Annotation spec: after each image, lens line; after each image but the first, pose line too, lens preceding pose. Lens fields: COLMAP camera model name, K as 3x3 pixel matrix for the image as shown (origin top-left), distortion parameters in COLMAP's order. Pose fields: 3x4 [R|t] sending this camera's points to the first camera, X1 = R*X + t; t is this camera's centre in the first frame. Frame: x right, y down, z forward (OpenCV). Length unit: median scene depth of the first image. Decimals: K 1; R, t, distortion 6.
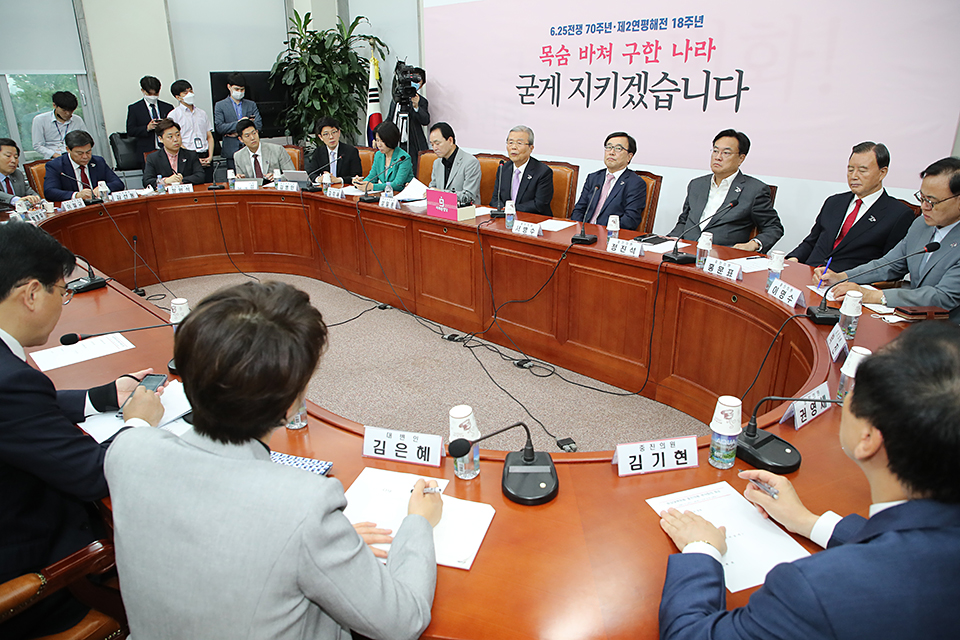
lens RADIAL K [[645.7, 0, 481.5], [0, 645.7, 316.8], [0, 0, 1]] dist [-0.063067, 0.027000]
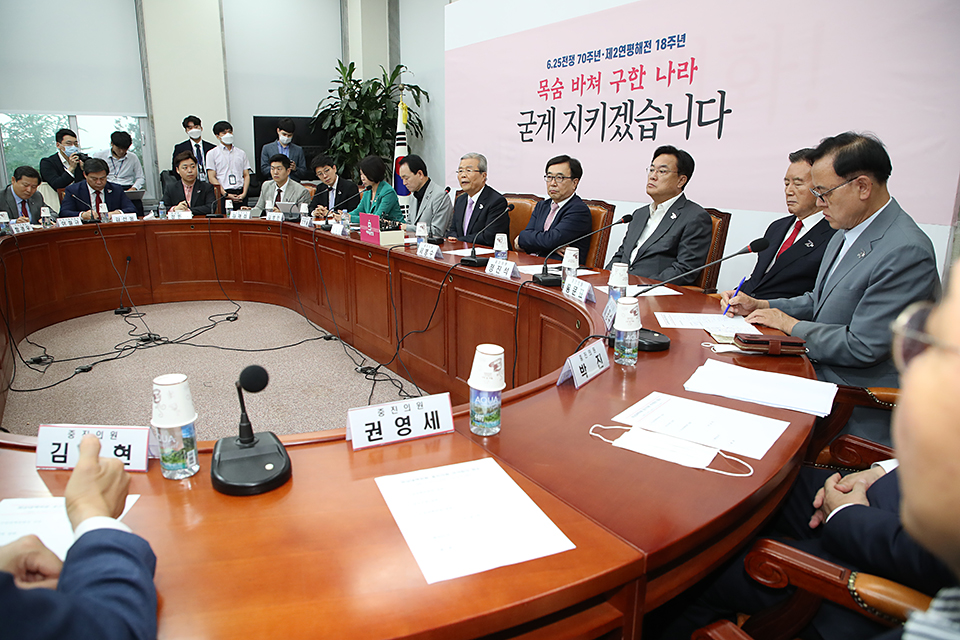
lens RADIAL K [[645.7, 0, 479.9], [0, 645.7, 321.2], [0, 0, 1]] dist [-0.063067, 0.027000]
pose [[0.977516, 0.061721, -0.201627, 0.245660], [-0.081920, 0.992251, -0.093416, 0.029952], [0.194299, 0.107833, 0.974997, 0.104939]]
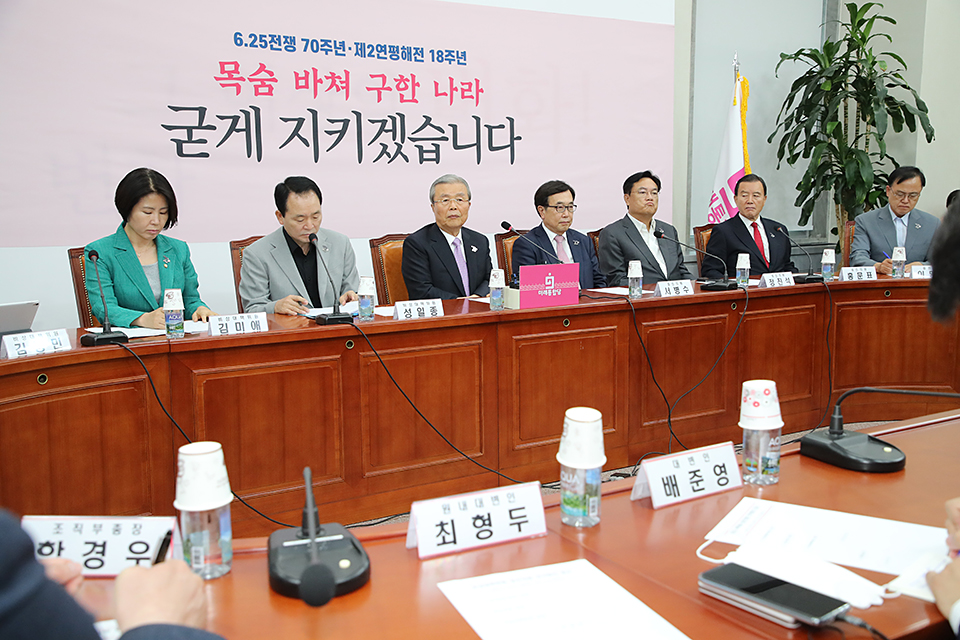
lens RADIAL K [[959.0, 0, 480.9], [0, 959.0, 317.4], [0, 0, 1]] dist [0.063773, 0.000000]
pose [[0.224370, -0.118621, 0.967258, -0.820931], [0.338975, 0.940081, 0.036658, -0.168258], [-0.913649, 0.319651, 0.251135, 0.698500]]
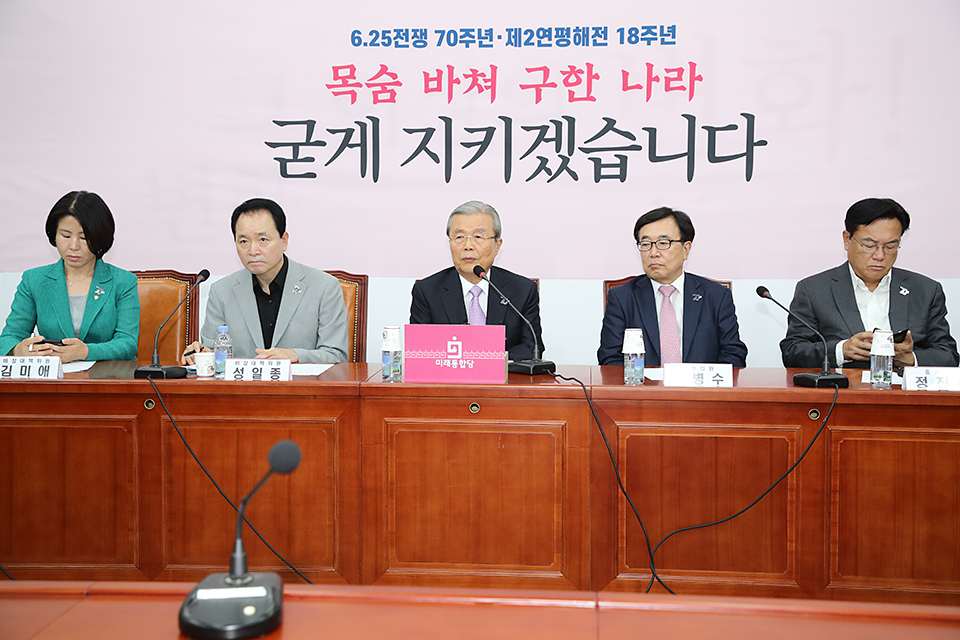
lens RADIAL K [[1245.6, 0, 475.4], [0, 1245.6, 323.0], [0, 0, 1]] dist [0.161860, 0.000000]
pose [[0.766743, -0.046358, 0.640278, -0.511424], [0.210412, 0.960440, -0.182432, -0.026385], [-0.606492, 0.274601, 0.746165, 0.274417]]
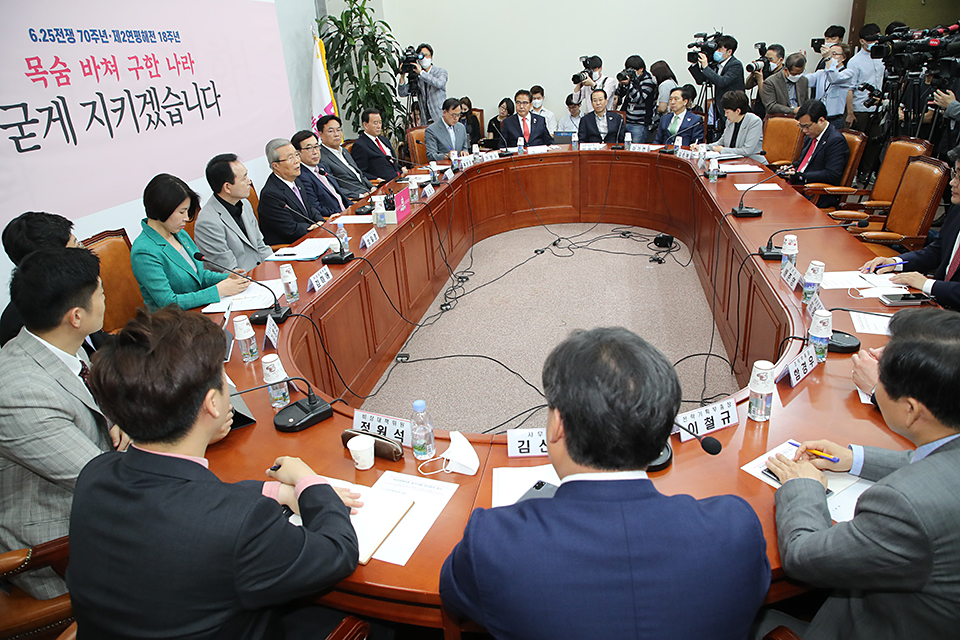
lens RADIAL K [[645.7, 0, 481.1], [0, 645.7, 322.3], [0, 0, 1]] dist [-0.063067, 0.027000]
pose [[-0.563905, -0.280052, 0.776906, -0.800930], [0.342589, 0.776653, 0.528623, -0.434090], [-0.751428, 0.564252, -0.342016, 1.129661]]
